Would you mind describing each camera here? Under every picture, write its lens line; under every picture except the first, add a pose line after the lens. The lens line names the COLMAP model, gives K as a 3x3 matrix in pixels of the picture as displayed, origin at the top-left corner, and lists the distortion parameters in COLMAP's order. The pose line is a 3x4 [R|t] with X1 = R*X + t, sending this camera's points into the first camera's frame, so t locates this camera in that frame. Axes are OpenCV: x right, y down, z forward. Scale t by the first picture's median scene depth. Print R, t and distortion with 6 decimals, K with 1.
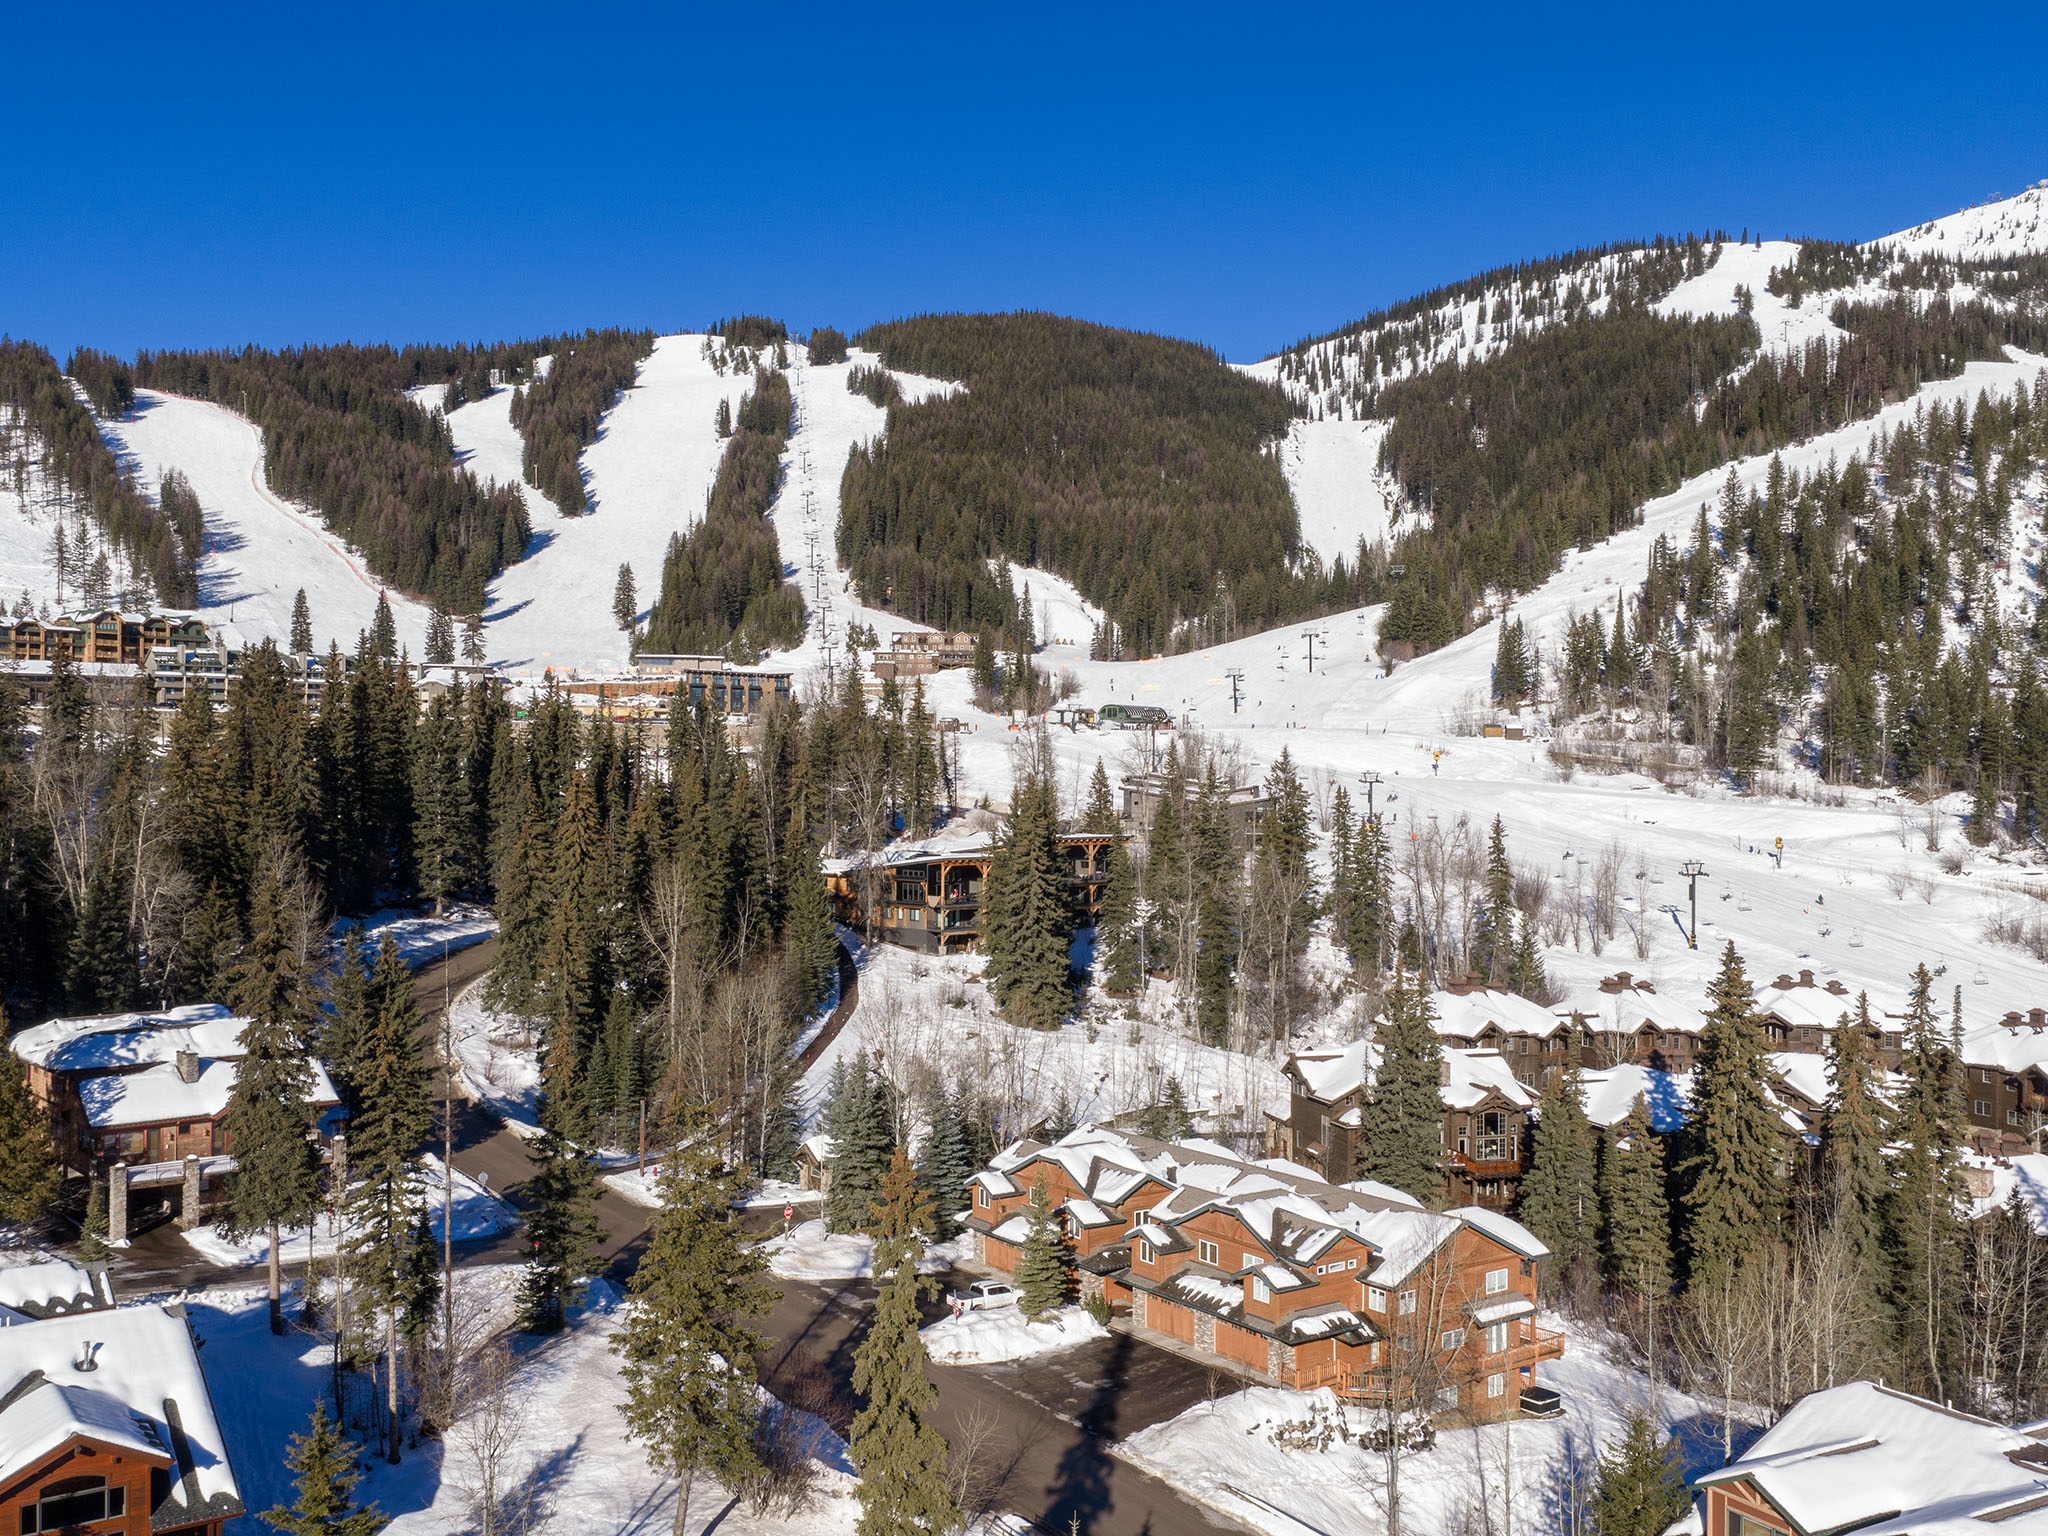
lens RADIAL K [[1893.5, 0, 1024.0], [0, 1893.5, 768.0], [0, 0, 1]] dist [0.028375, -0.044294]
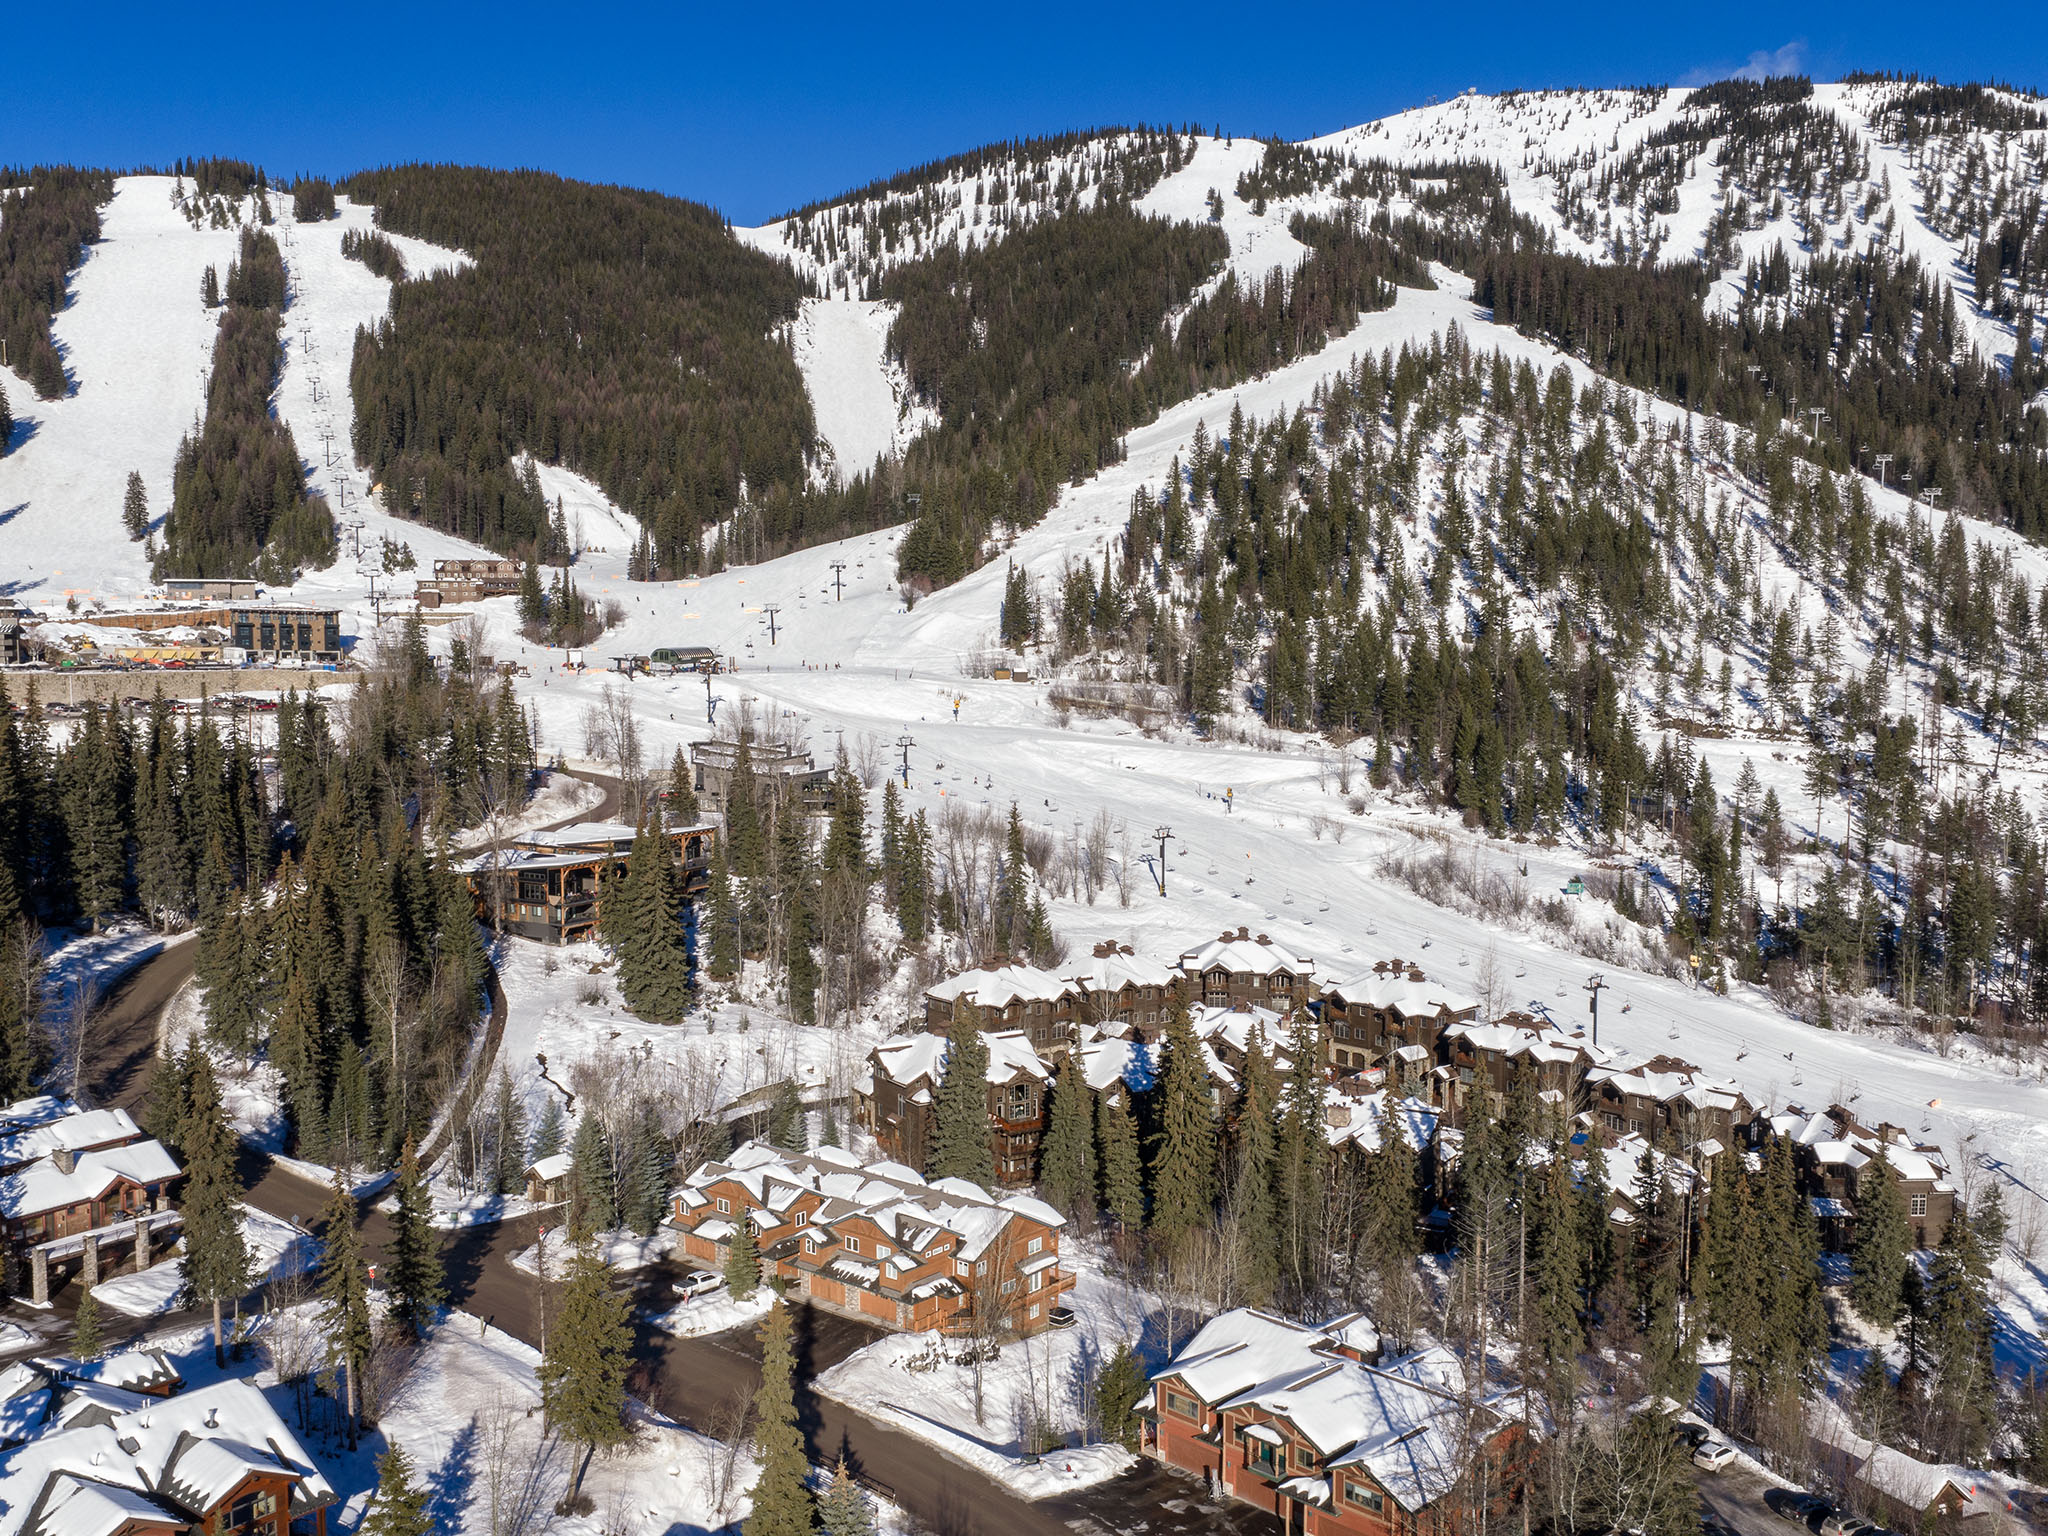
lens RADIAL K [[1893.5, 0, 1024.0], [0, 1893.5, 768.0], [0, 0, 1]] dist [0.028375, -0.044294]
pose [[0.966103, -0.025779, 0.256868, -0.030714], [0.003359, 0.996173, 0.087341, -0.052508], [-0.258137, -0.083518, 0.962492, -0.095299]]
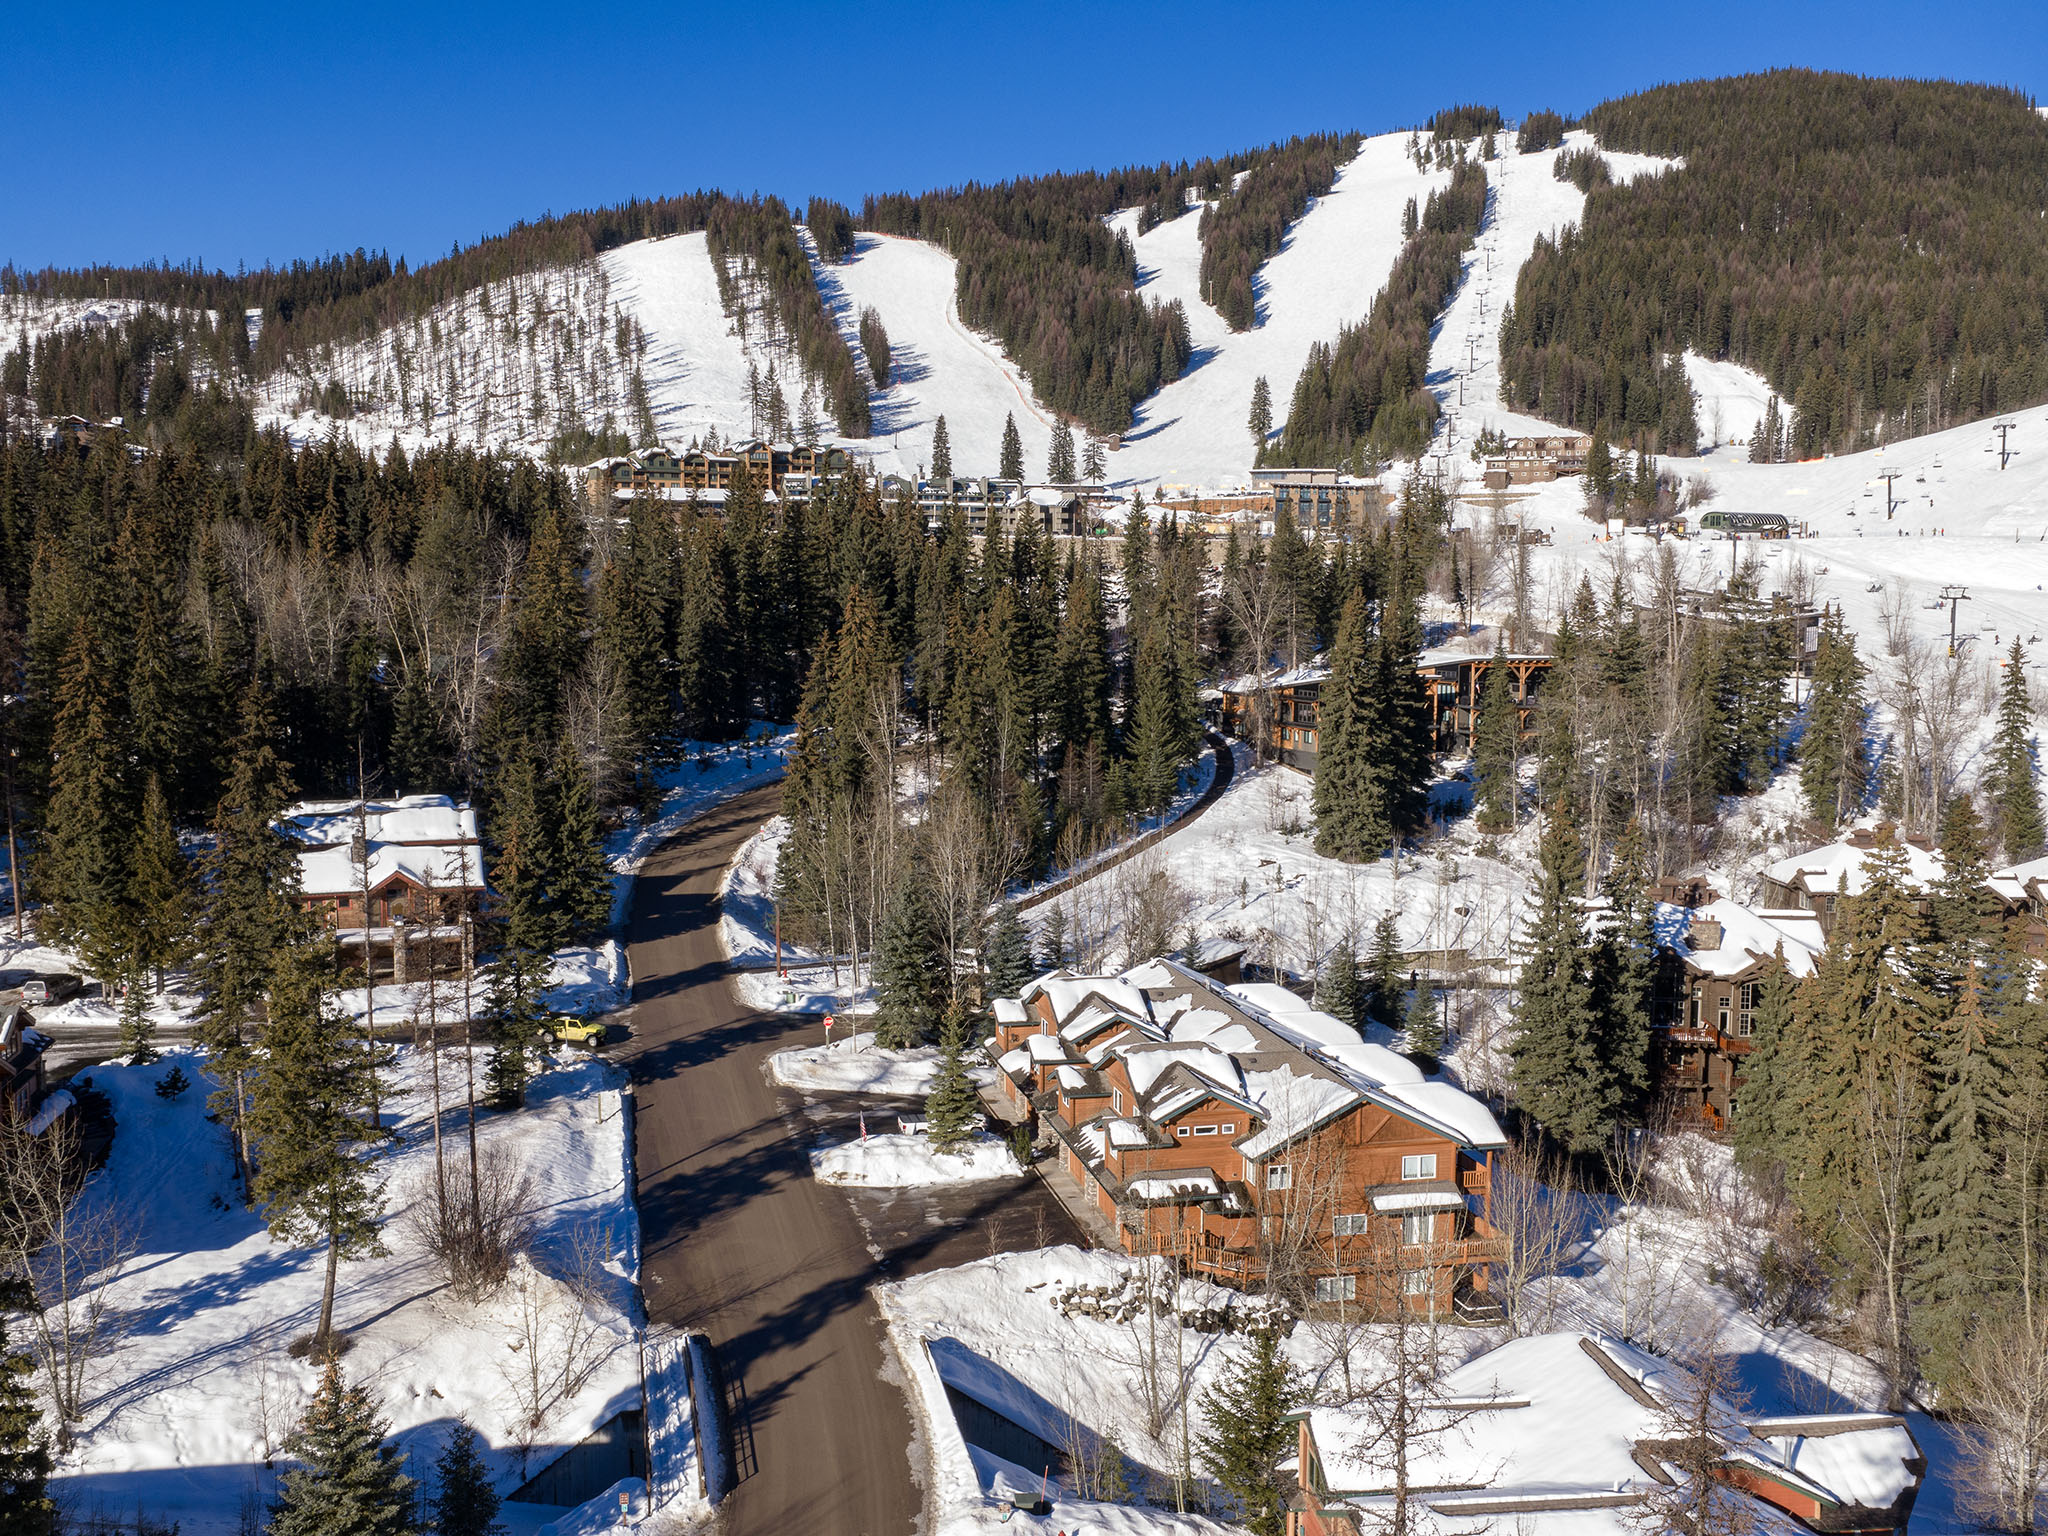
lens RADIAL K [[1893.5, 0, 1024.0], [0, 1893.5, 768.0], [0, 0, 1]] dist [0.028375, -0.044294]
pose [[0.922771, 0.035643, -0.383697, 0.083179], [0.001532, 0.995366, 0.096149, 0.000438], [0.385346, -0.089311, 0.918440, 0.028536]]
